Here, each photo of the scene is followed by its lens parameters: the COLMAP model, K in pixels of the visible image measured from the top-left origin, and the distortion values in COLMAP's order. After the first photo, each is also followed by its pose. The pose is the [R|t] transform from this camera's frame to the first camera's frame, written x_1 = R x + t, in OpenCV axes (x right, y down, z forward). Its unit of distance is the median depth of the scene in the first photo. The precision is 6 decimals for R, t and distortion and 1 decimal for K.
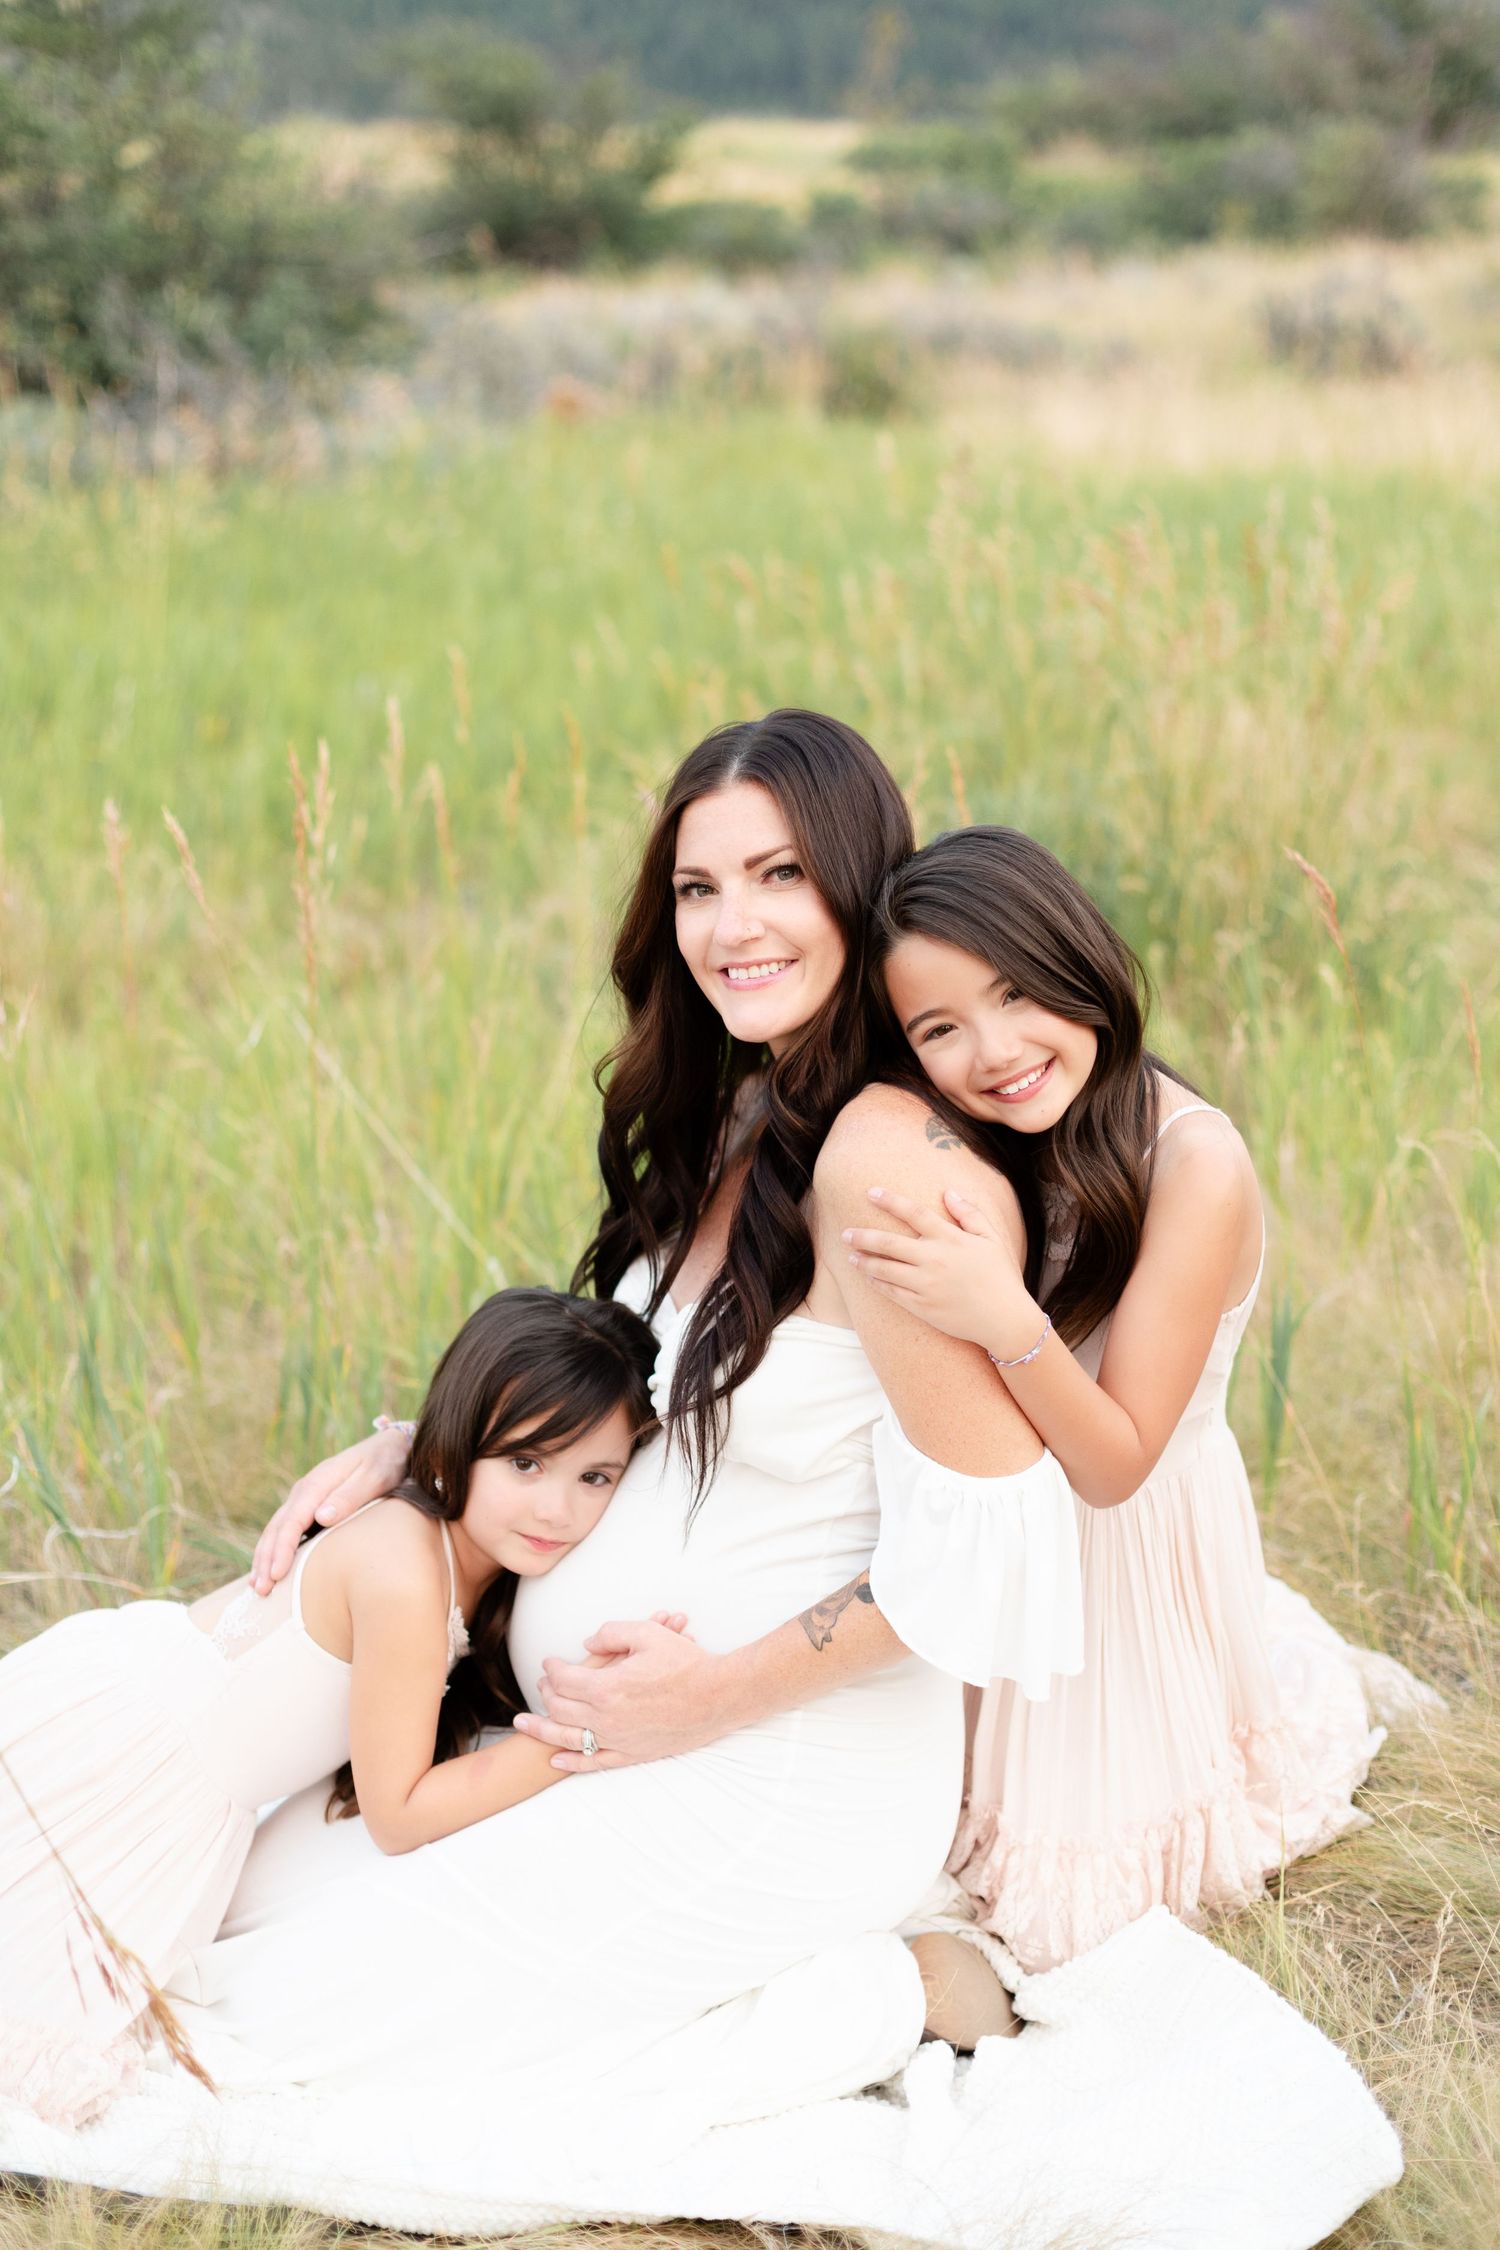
lens RADIAL K [[3983.2, 0, 843.1], [0, 3983.2, 1126.8], [0, 0, 1]] dist [0.039939, 0.119227]
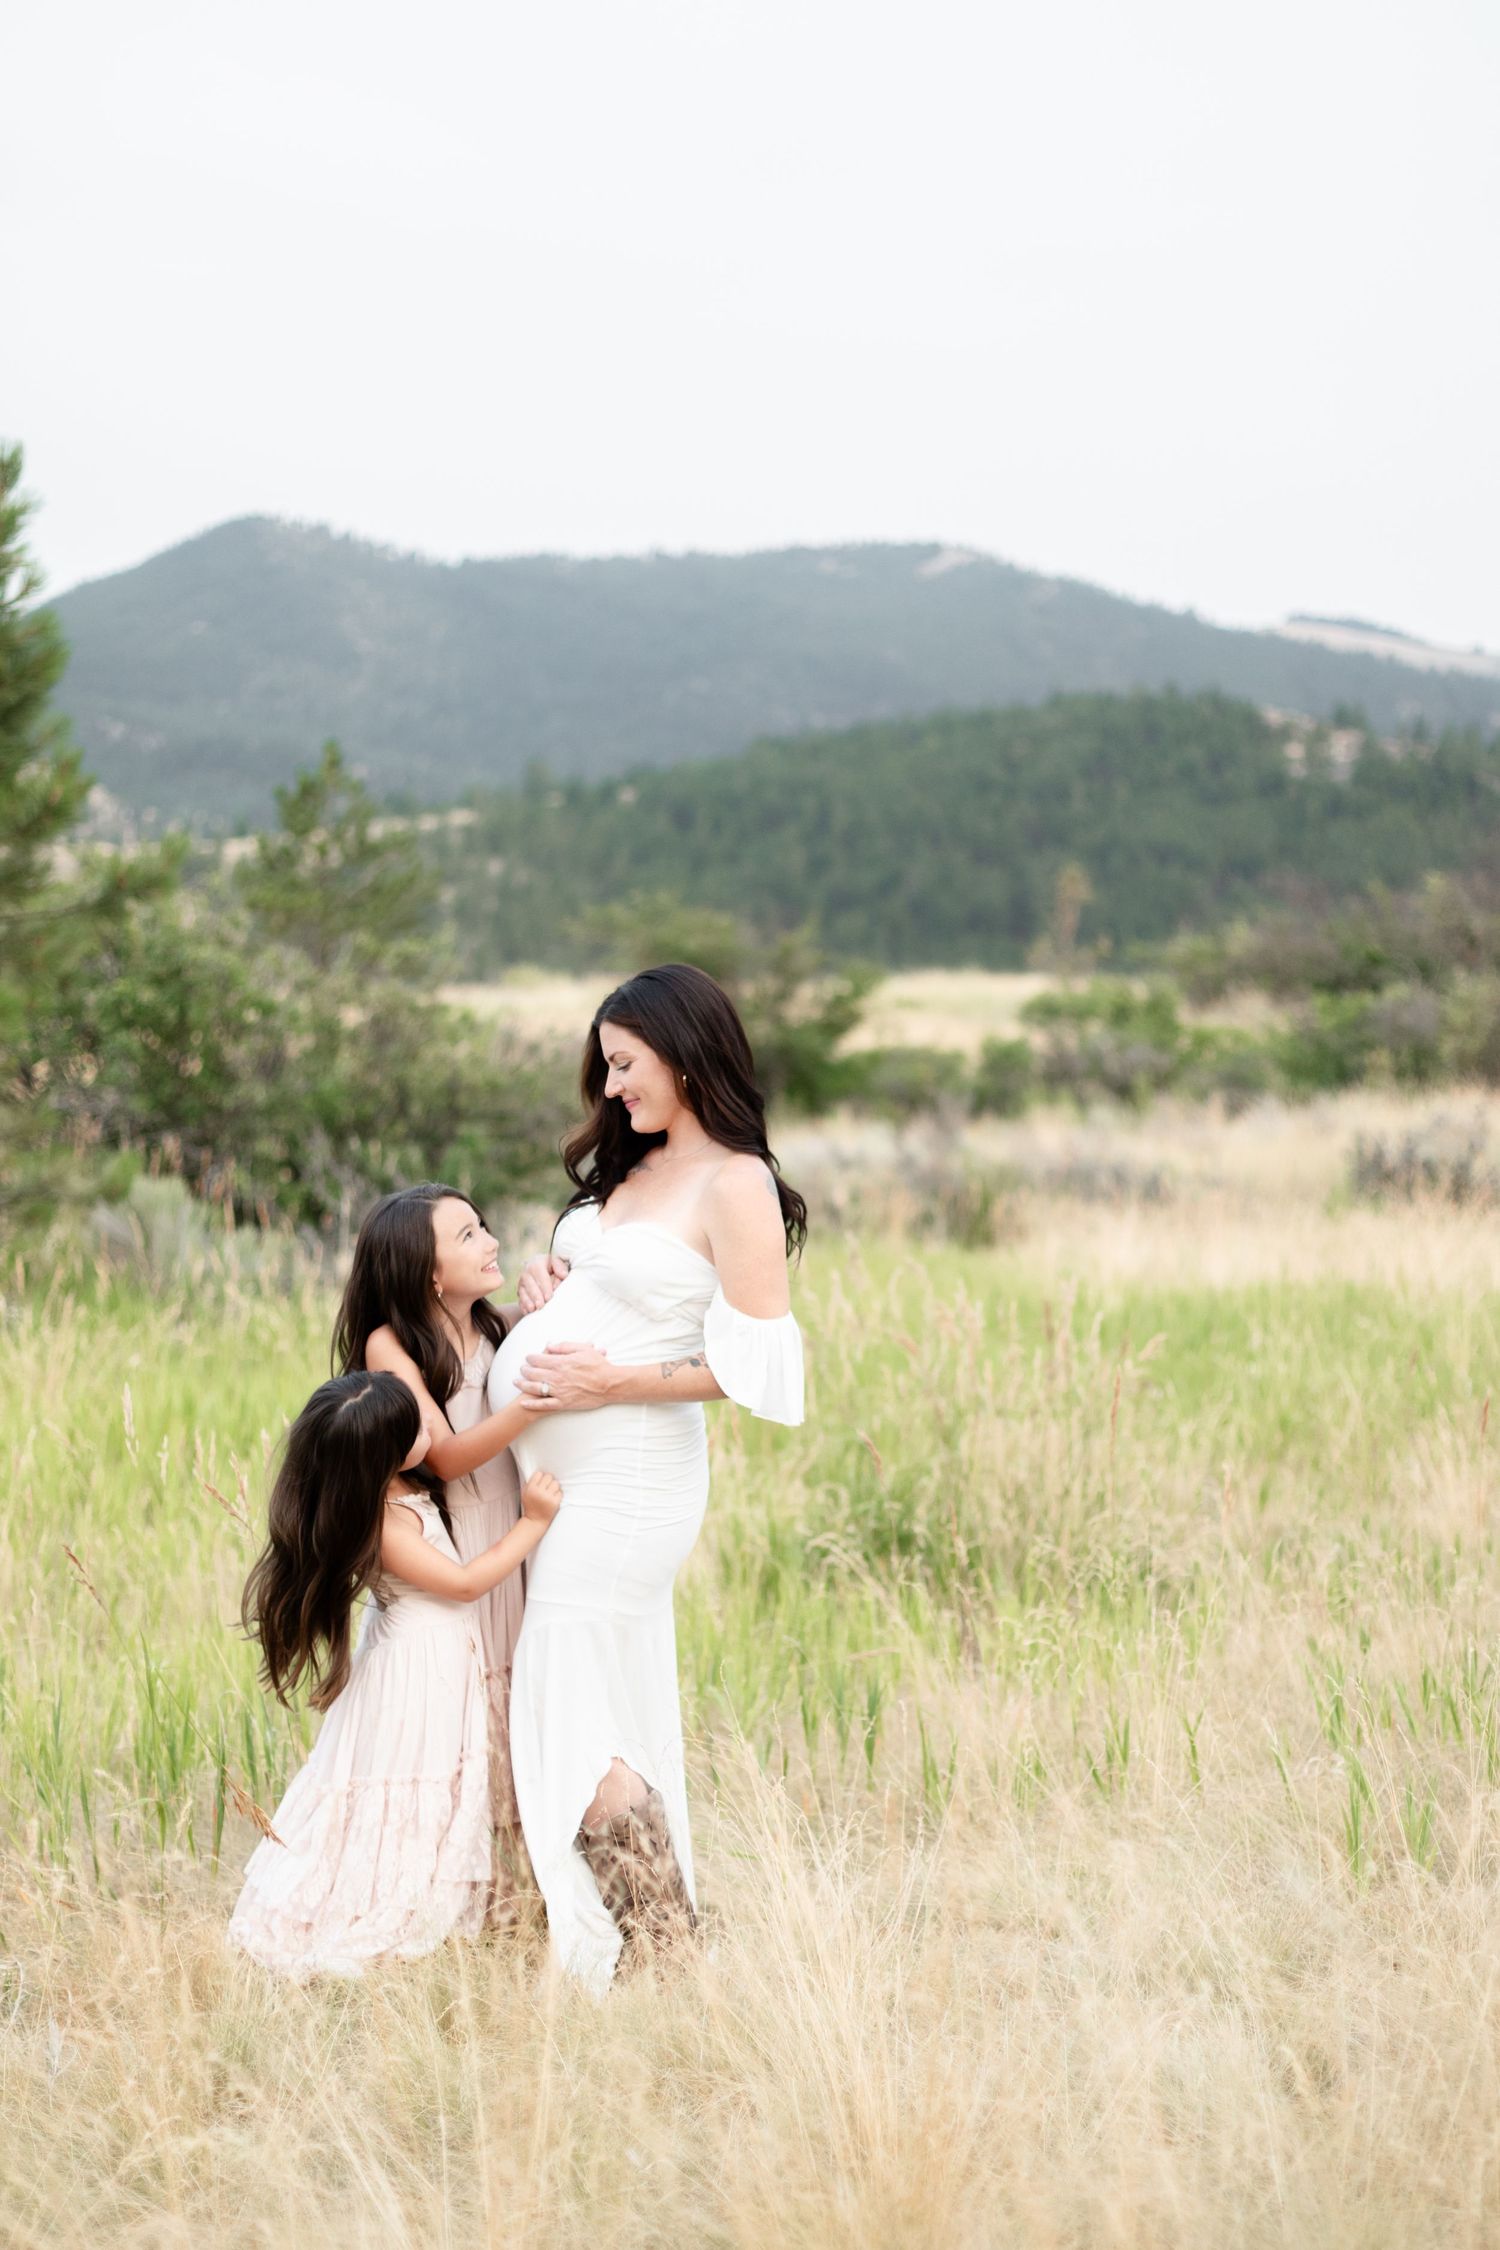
lens RADIAL K [[4141.5, 0, 750.0], [0, 4141.5, 1125.0], [0, 0, 1]] dist [0.019857, 0.008038]
pose [[0.996779, -0.004230, -0.080090, 0.039659], [-0.012332, 0.978648, -0.205174, 0.034990], [0.079248, 0.205501, 0.975443, -0.178809]]
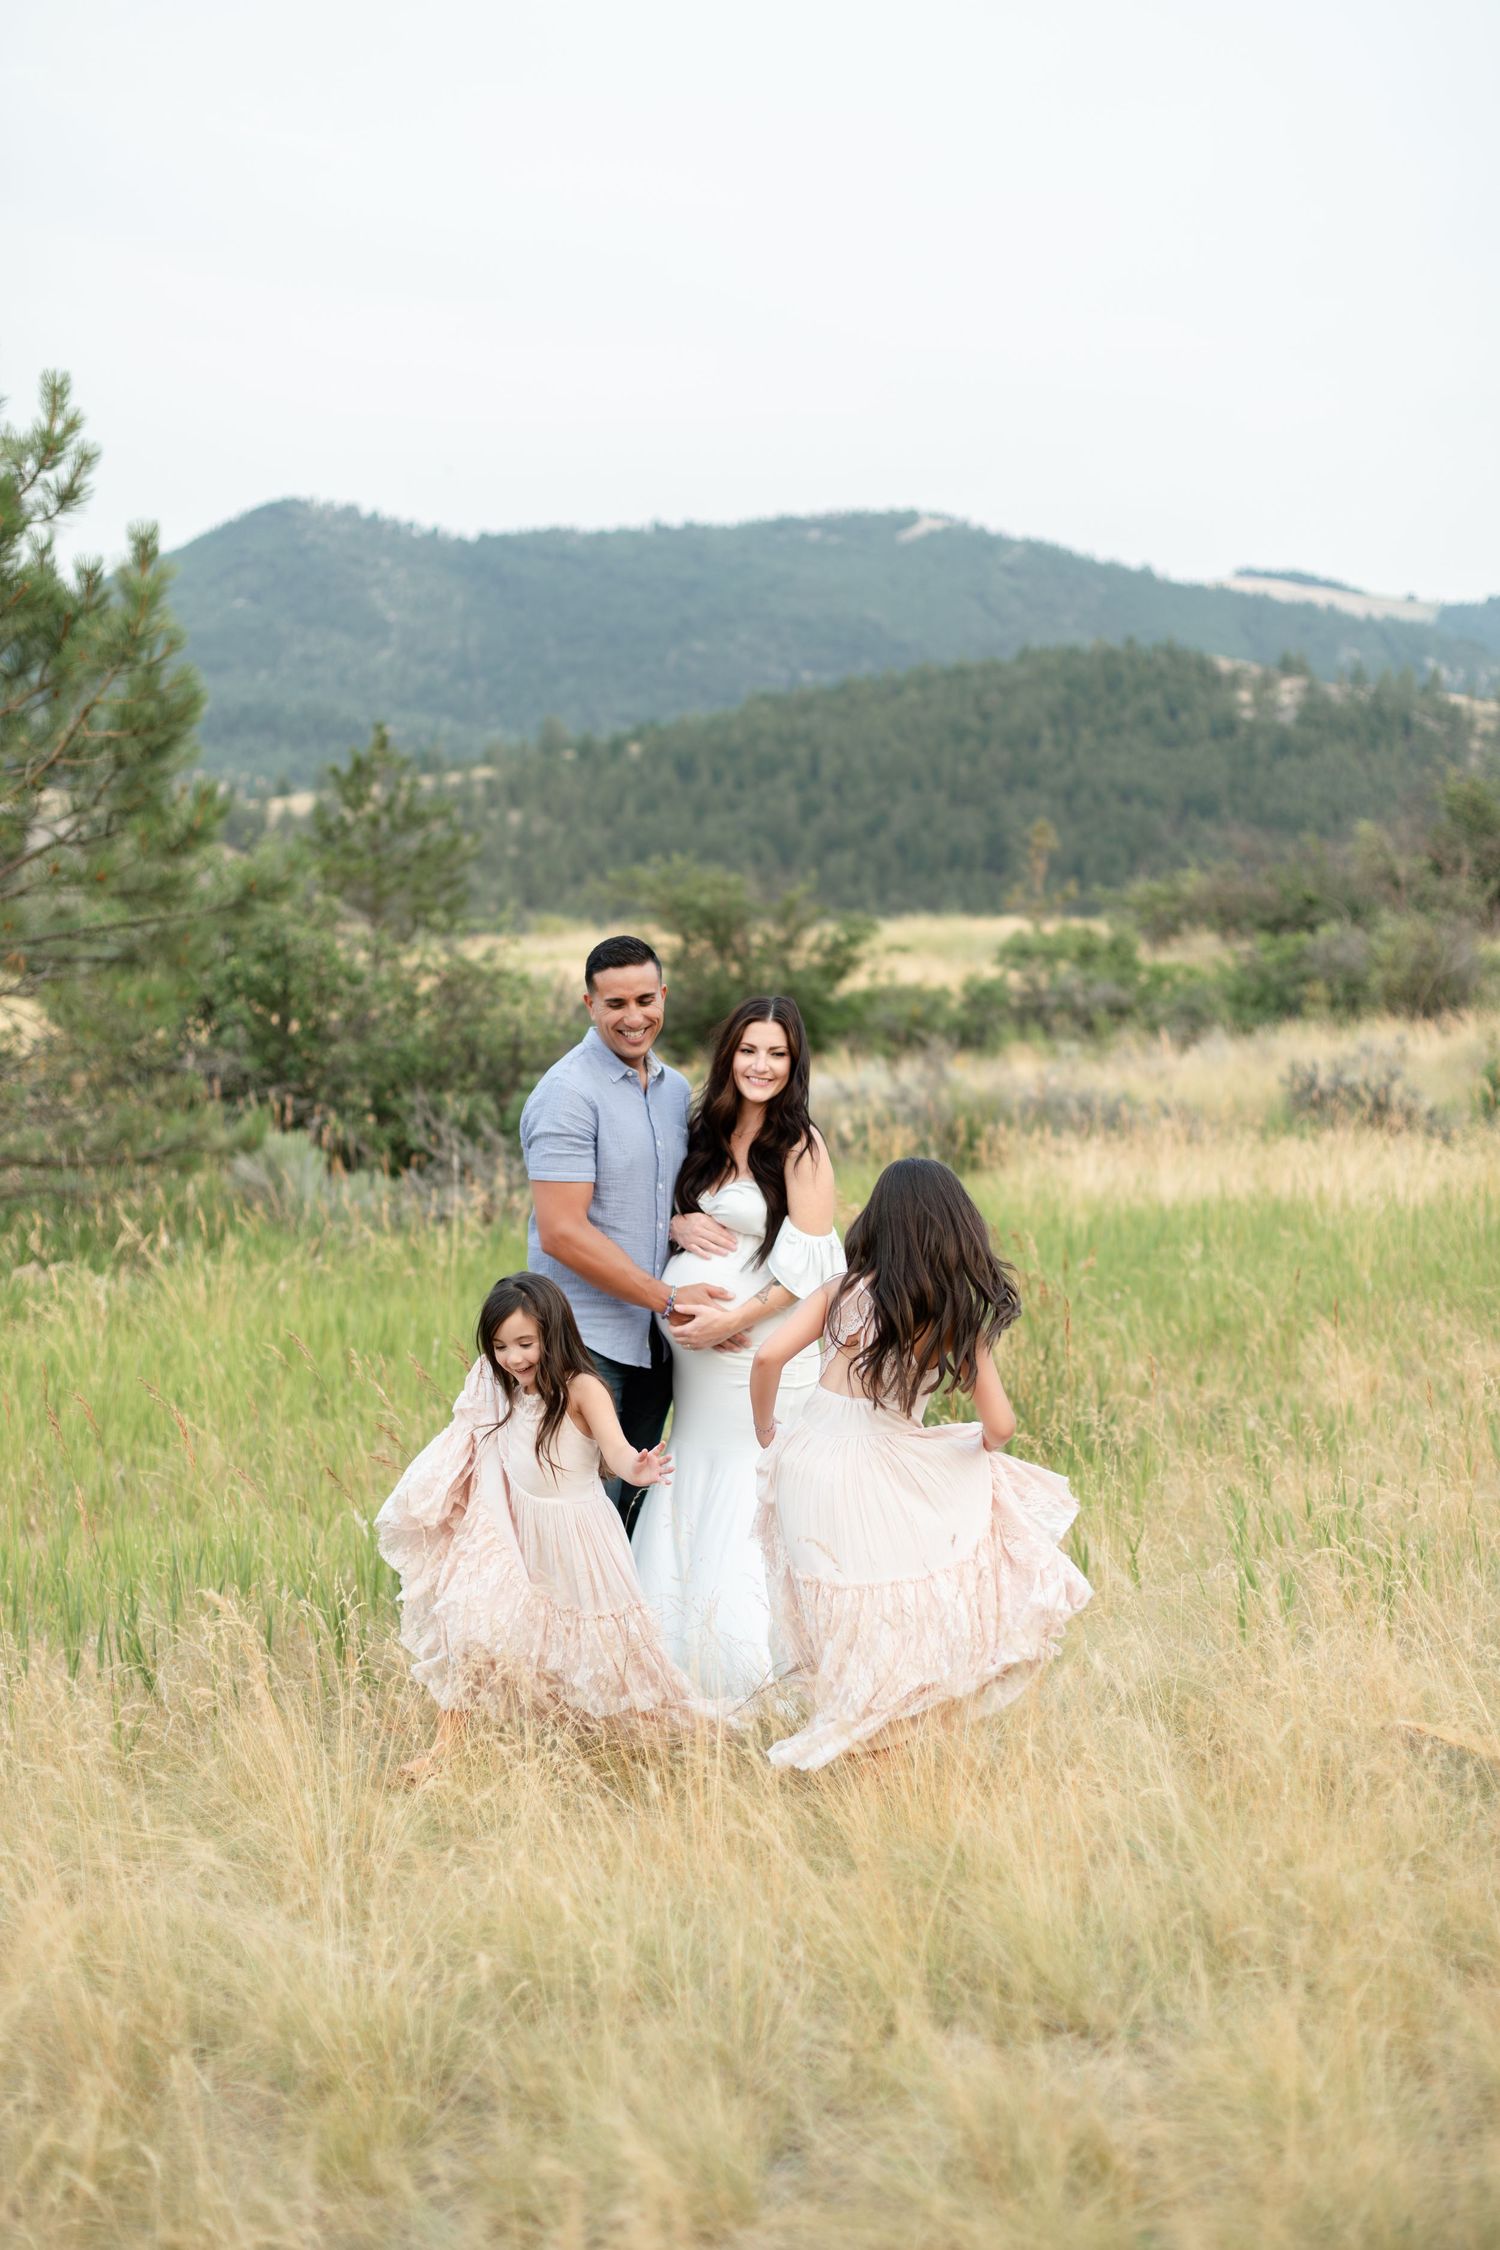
lens RADIAL K [[3805.0, 0, 699.2], [0, 3805.0, 1119.6], [0, 0, 1]] dist [0.003915, -0.012898]
pose [[0.995335, -0.021913, -0.093956, 0.040945], [0.004060, 0.982515, -0.186137, 0.046881], [0.096392, 0.184887, 0.978021, -0.280459]]
